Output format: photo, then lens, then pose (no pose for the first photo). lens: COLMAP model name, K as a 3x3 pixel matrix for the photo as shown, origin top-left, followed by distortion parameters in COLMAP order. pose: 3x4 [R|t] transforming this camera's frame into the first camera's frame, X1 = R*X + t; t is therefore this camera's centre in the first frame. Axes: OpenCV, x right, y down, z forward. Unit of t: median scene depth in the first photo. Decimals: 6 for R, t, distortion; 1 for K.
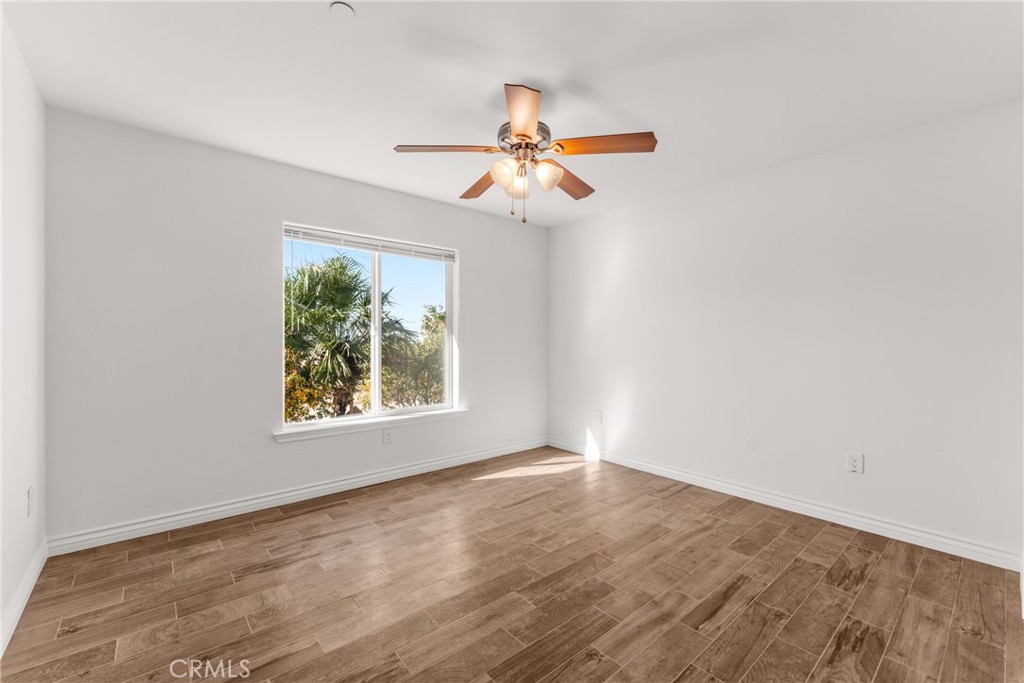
lens RADIAL K [[434.2, 0, 515.3], [0, 434.2, 339.5], [0, 0, 1]] dist [0.000585, 0.000214]
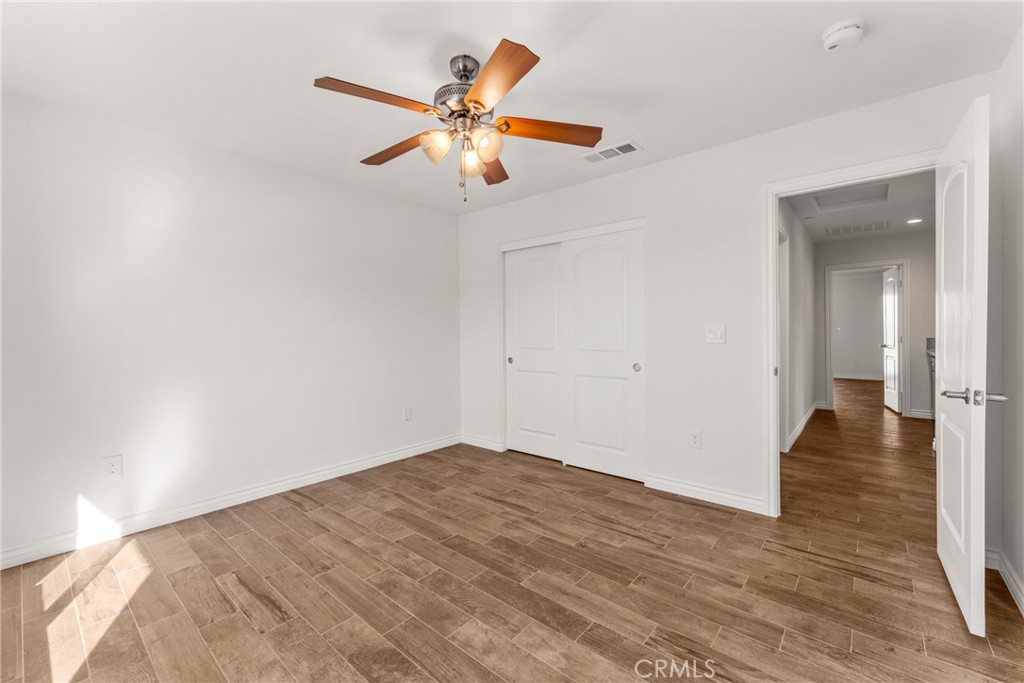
lens RADIAL K [[415.1, 0, 515.0], [0, 415.1, 335.6], [0, 0, 1]] dist [0.002687, -0.000076]
pose [[-0.159613, -0.010268, 0.987126, -0.775435], [0.007436, 0.999905, 0.011604, -0.003007], [-0.987152, 0.009192, -0.159521, 0.954894]]
